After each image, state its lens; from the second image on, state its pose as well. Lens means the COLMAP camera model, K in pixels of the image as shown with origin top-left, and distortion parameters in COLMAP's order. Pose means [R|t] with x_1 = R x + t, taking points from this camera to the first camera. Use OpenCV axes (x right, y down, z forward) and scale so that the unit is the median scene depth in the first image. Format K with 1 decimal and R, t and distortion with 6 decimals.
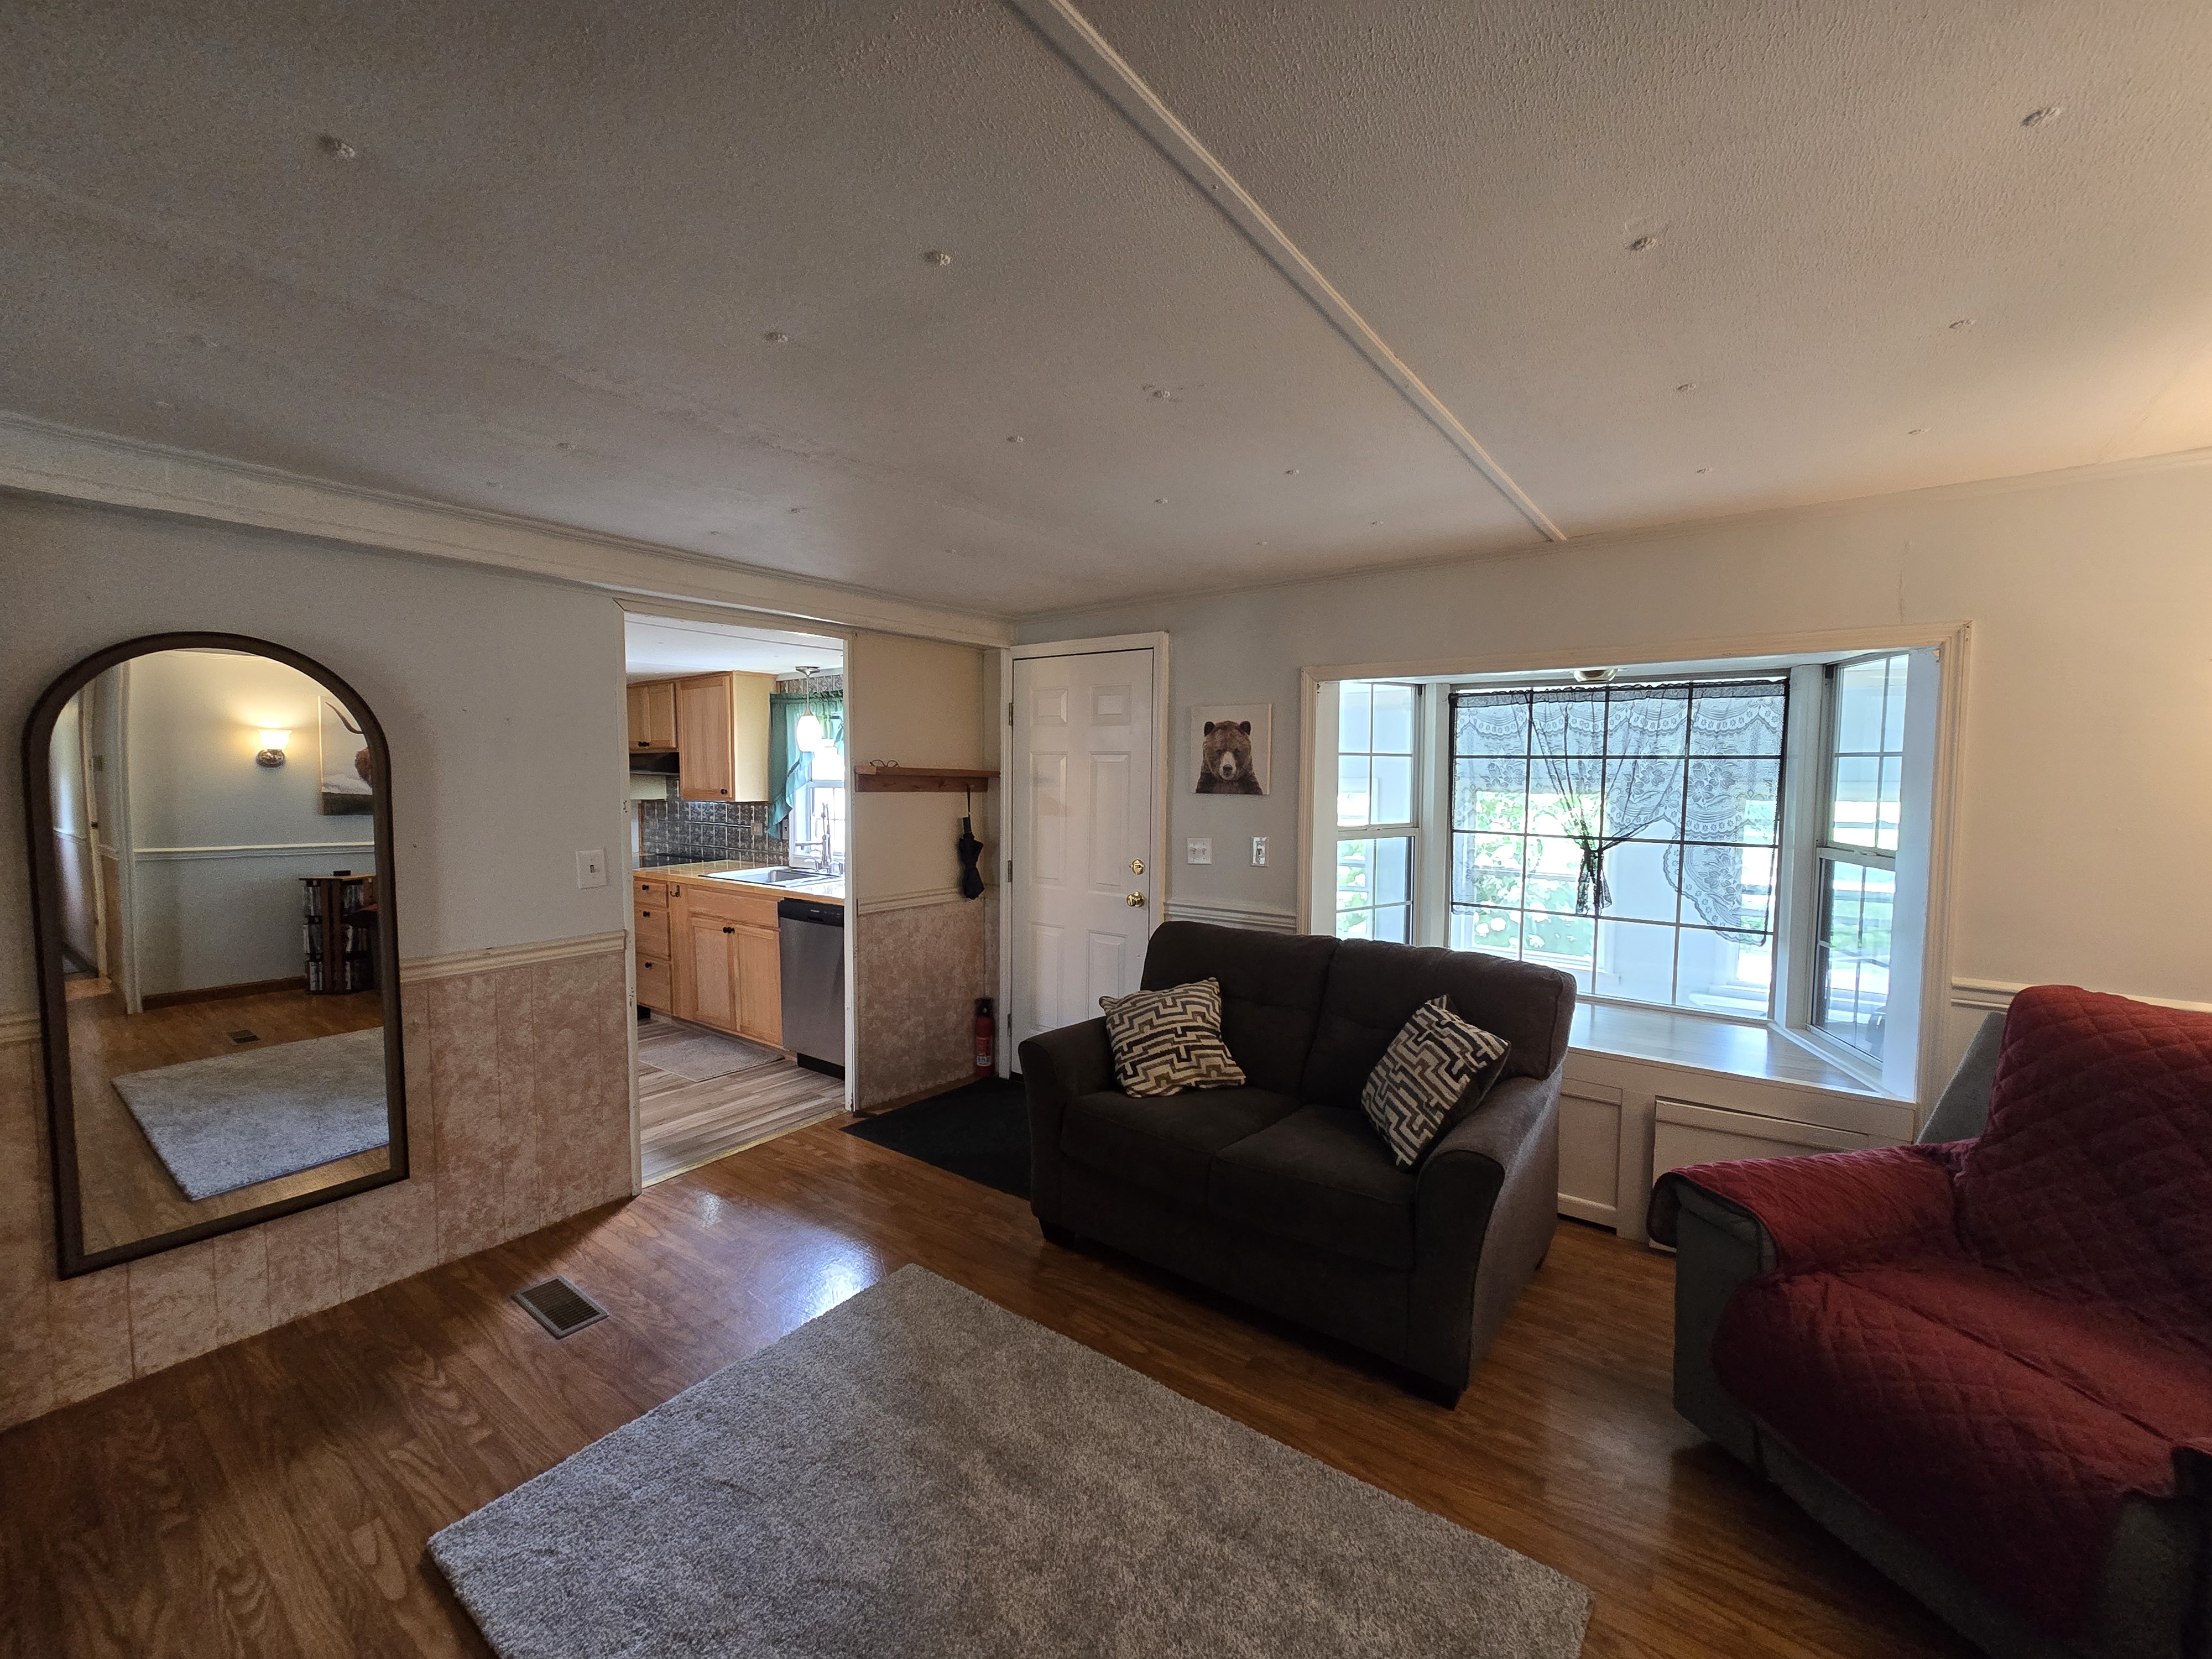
lens RADIAL K [[894.4, 0, 1110.5], [0, 894.4, 830.5], [0, 0, 1]] dist [-0.005215, 0.000024]
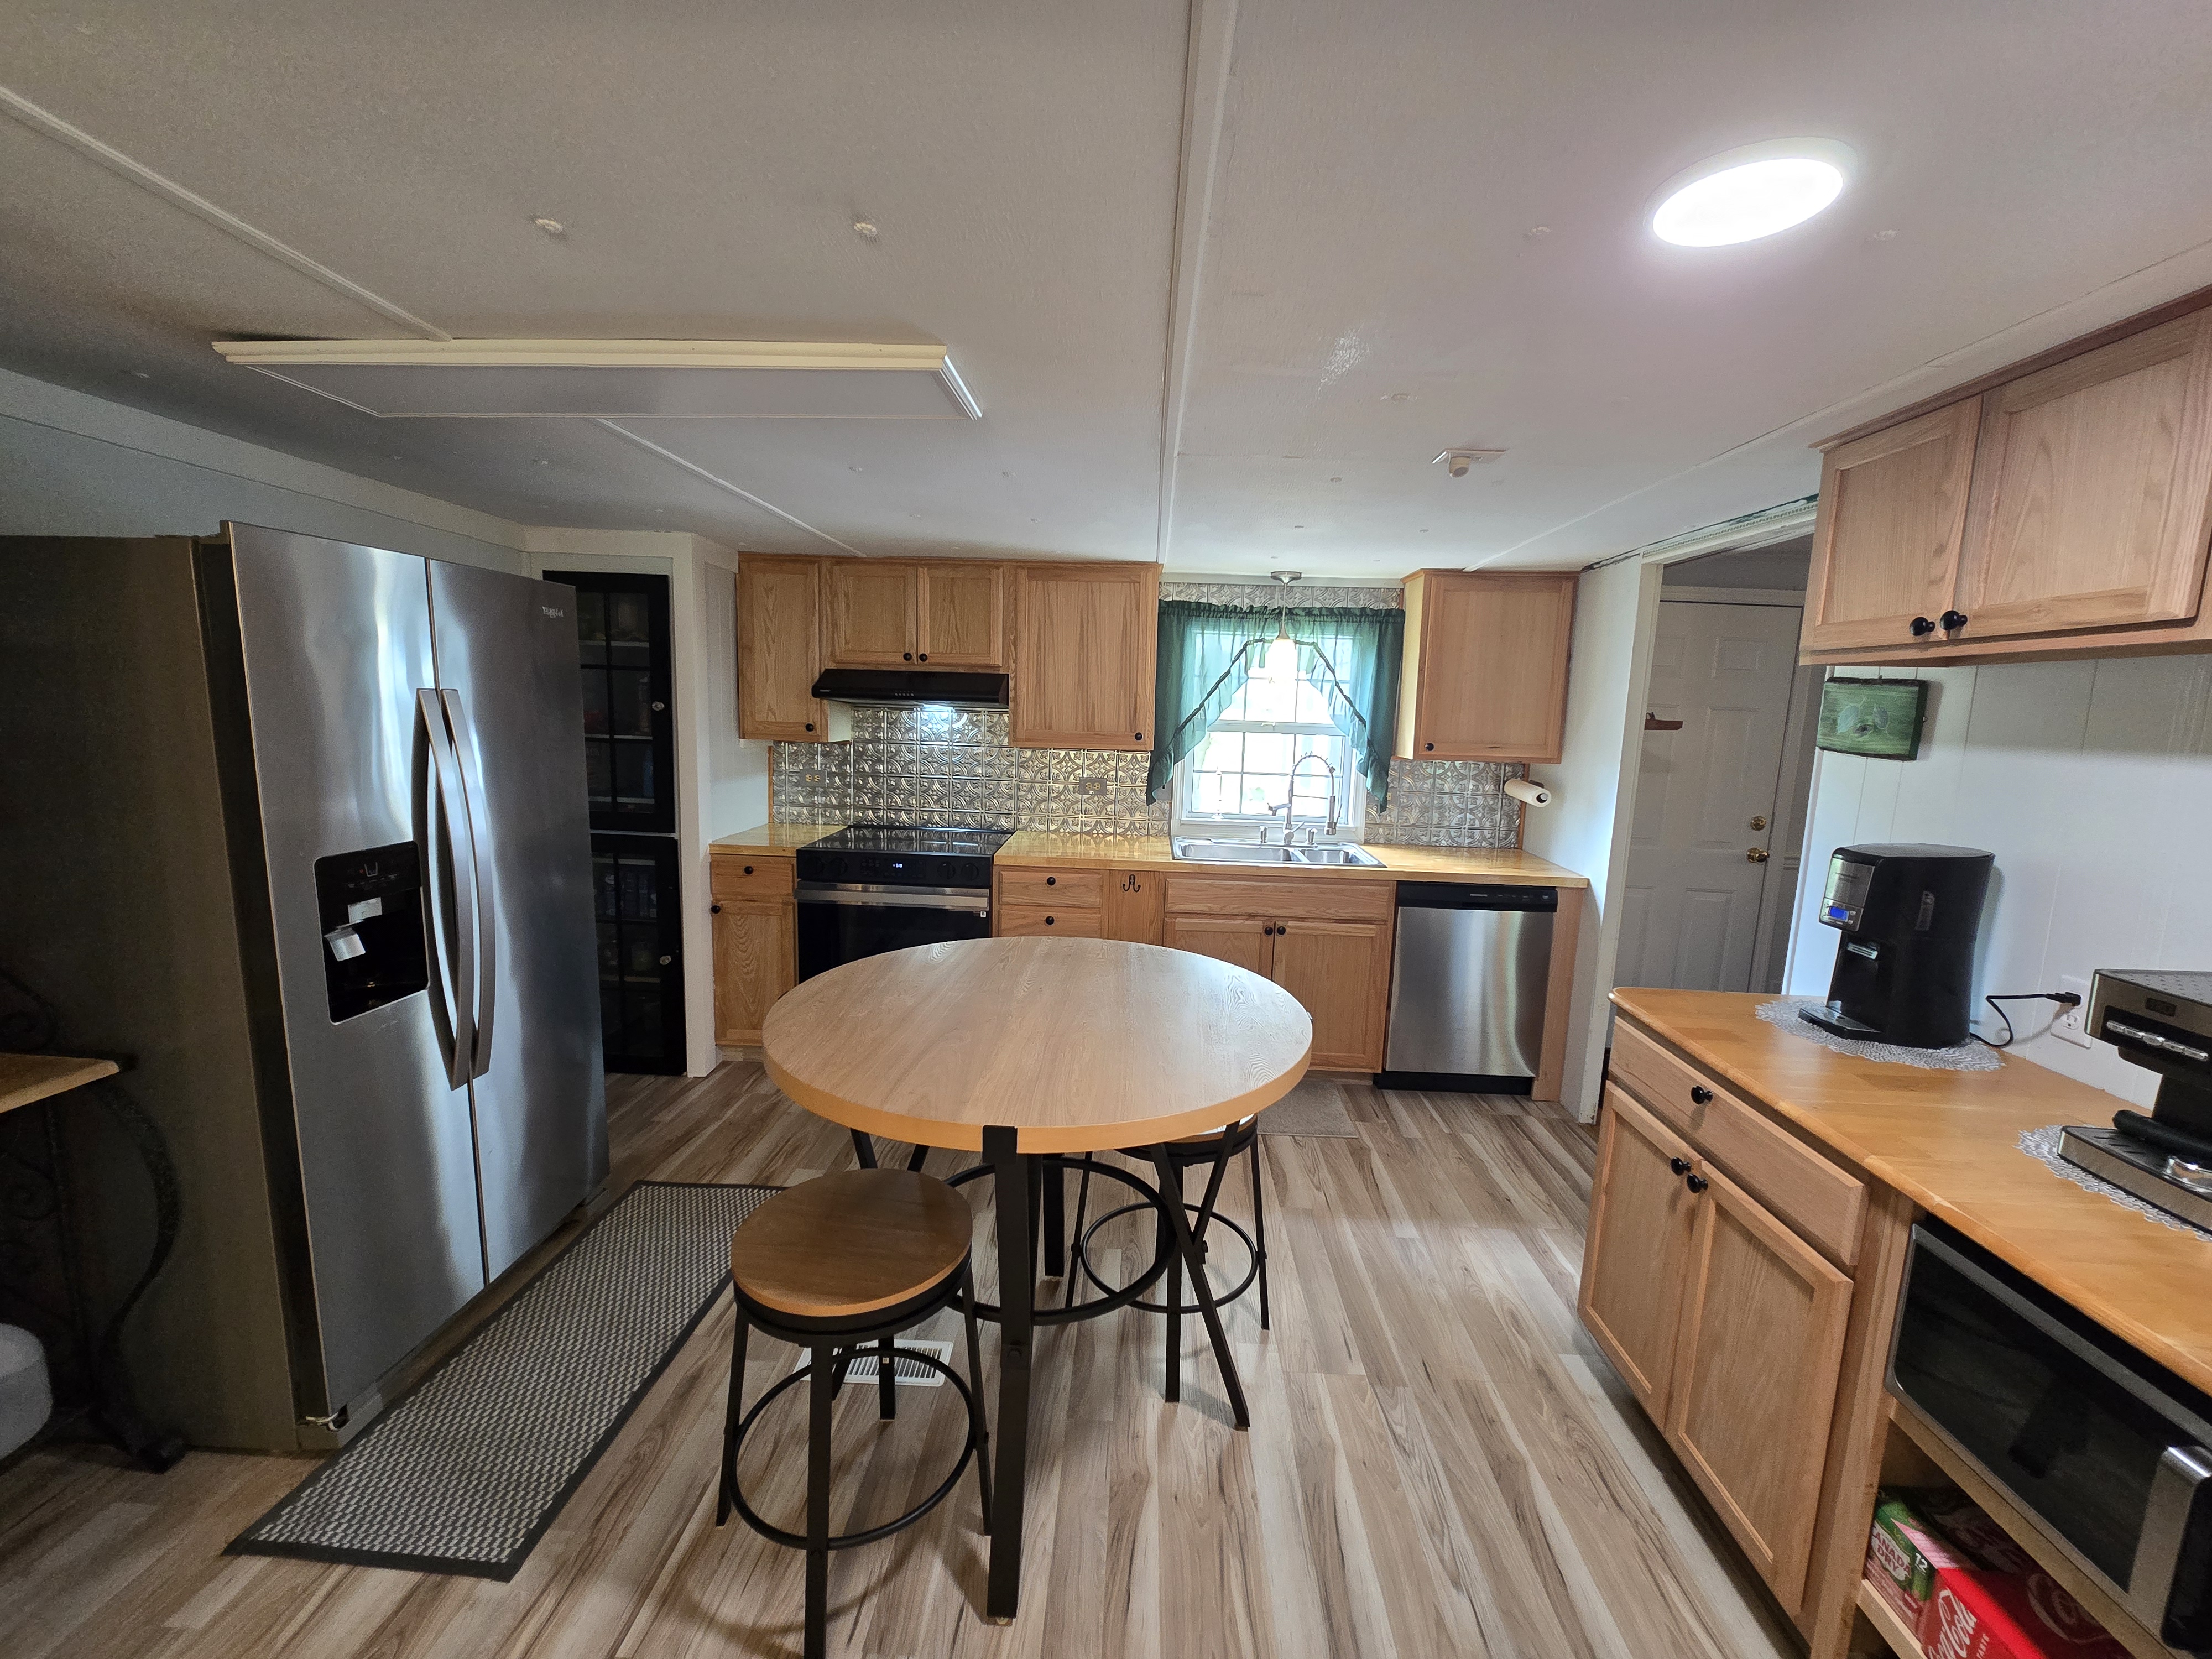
lens RADIAL K [[897.4, 0, 1107.8], [0, 897.4, 835.6], [0, 0, 1]] dist [-0.002157, -0.000369]
pose [[0.827026, -0.055840, 0.559384, -0.853521], [0.005116, 0.995761, 0.091836, -0.031205], [-0.562141, -0.073089, 0.823806, 0.430181]]
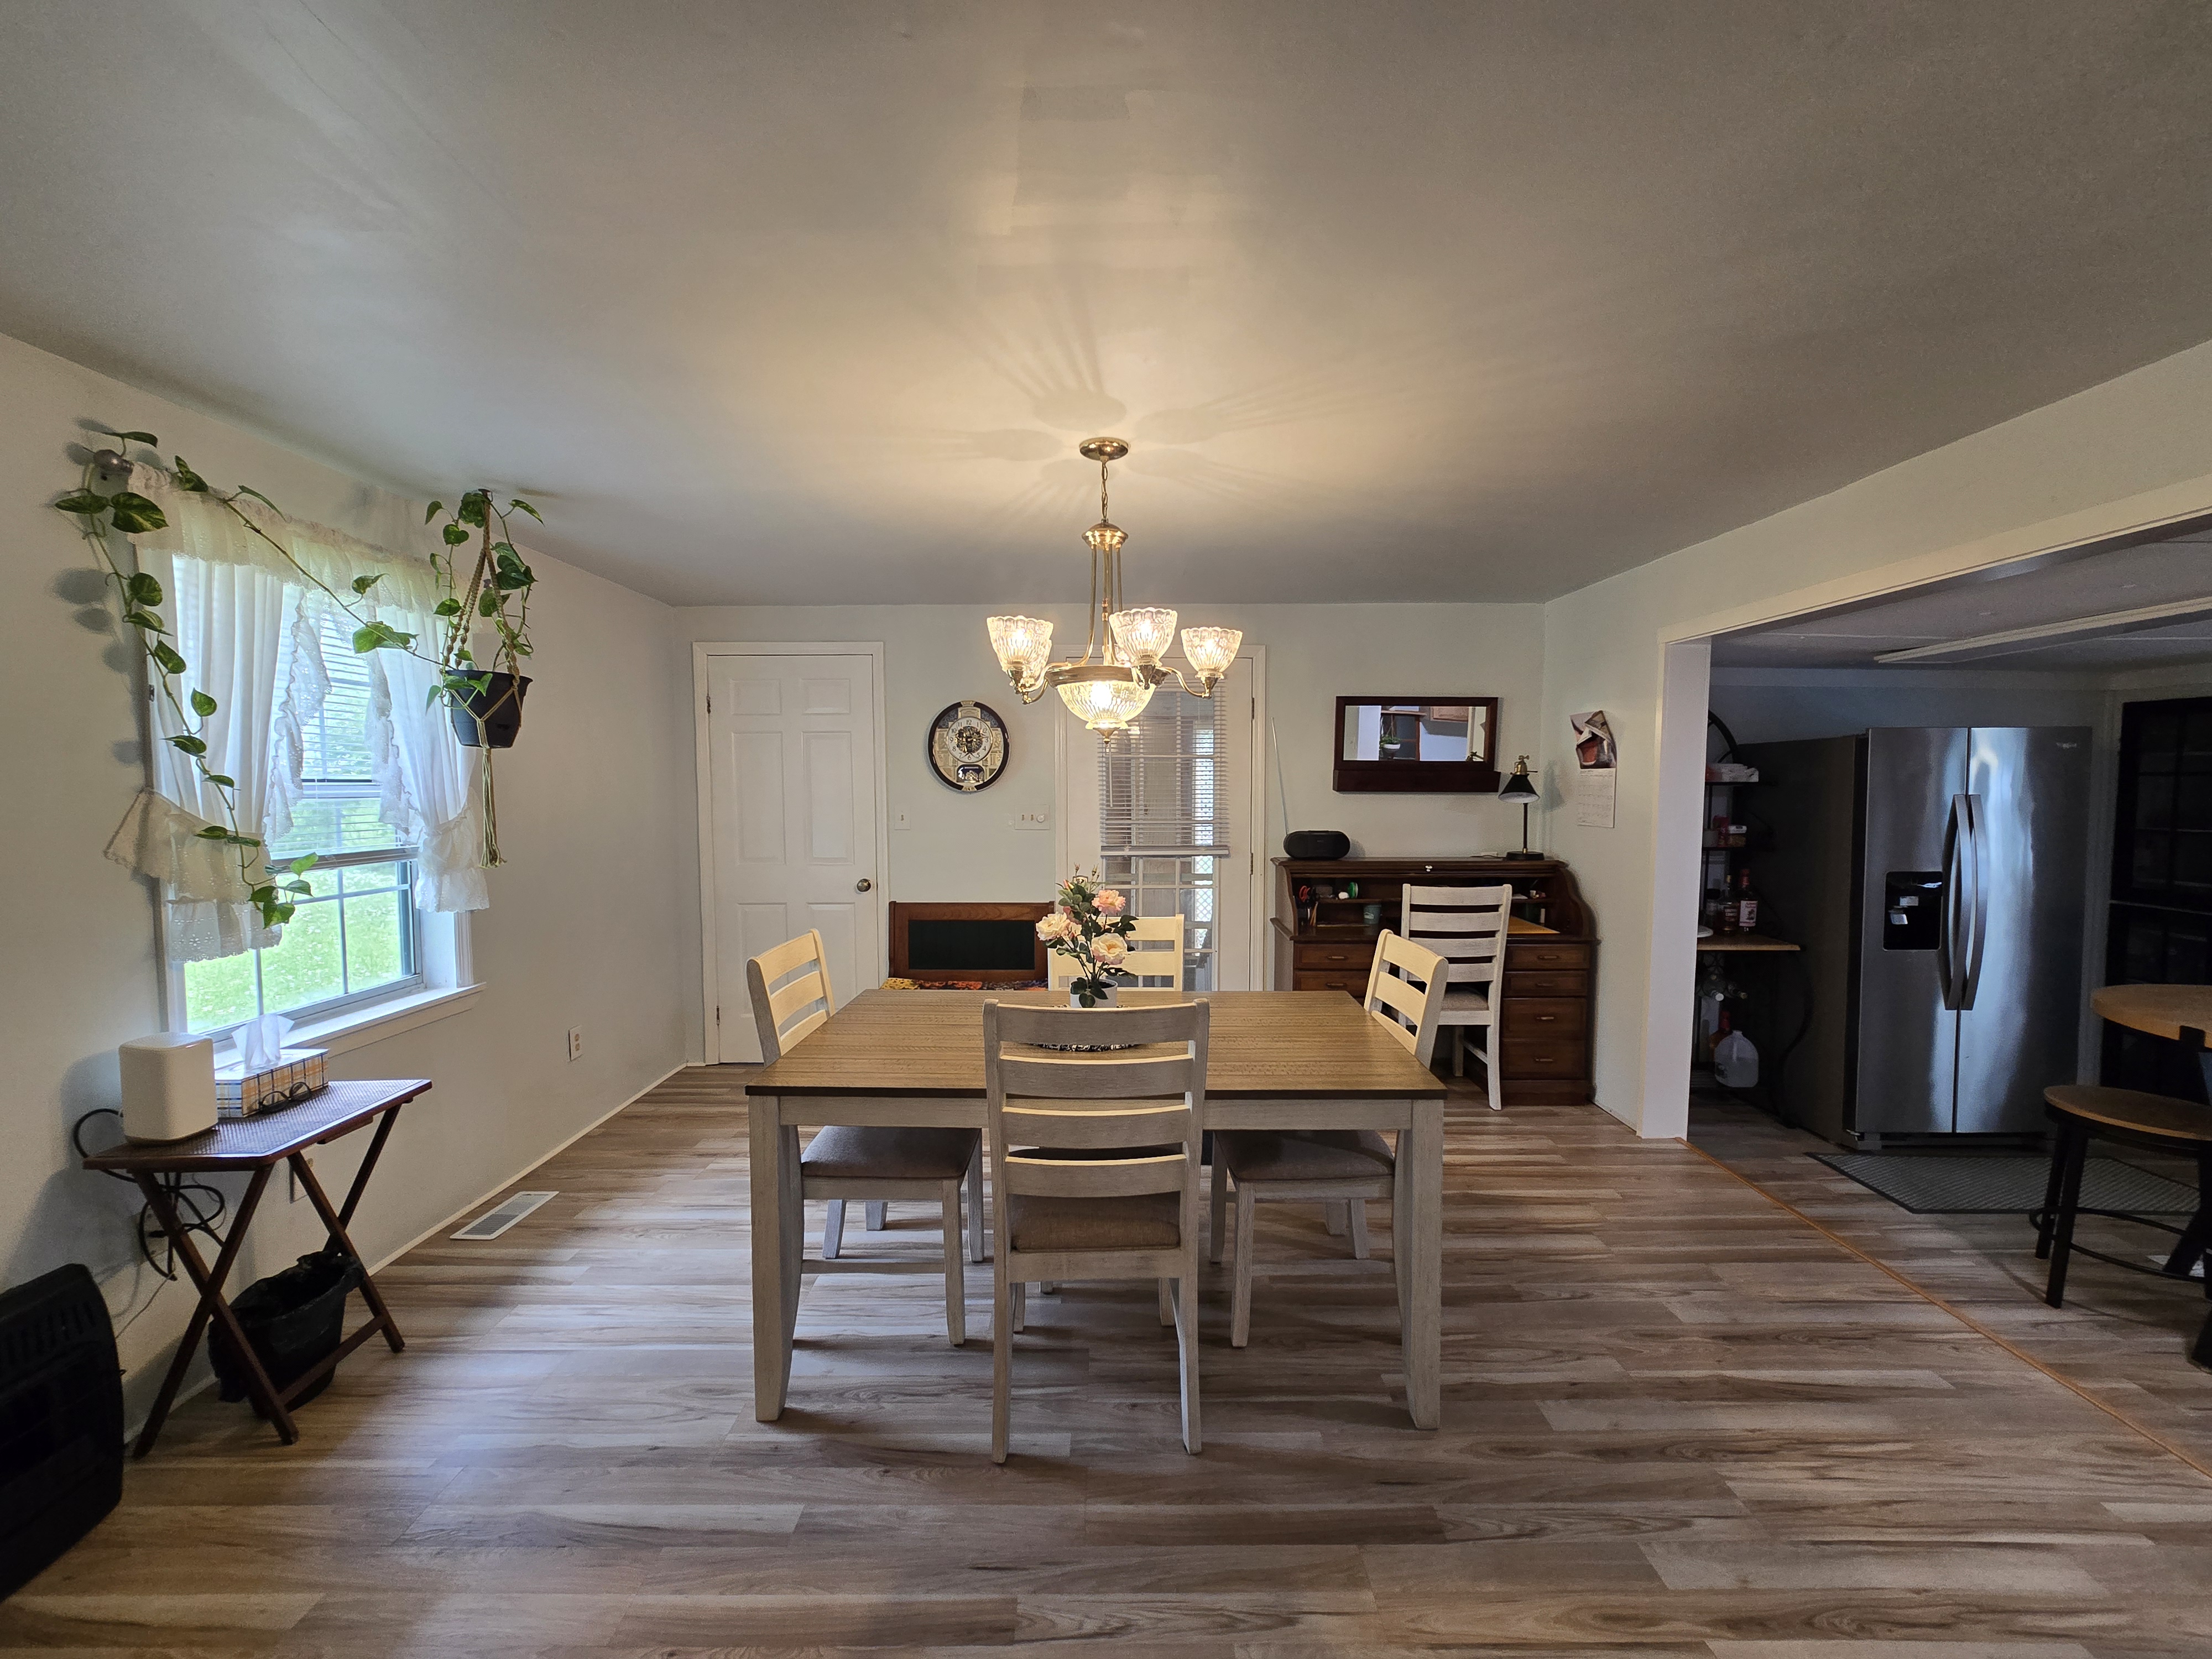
lens RADIAL K [[900.2, 0, 1113.6], [0, 900.2, 828.0], [0, 0, 1]] dist [-0.002752, 0.000764]
pose [[0.601857, 0.040103, -0.797597, -0.713417], [-0.052027, 0.998586, 0.010950, -0.006018], [0.796908, 0.034906, 0.603092, -0.058335]]
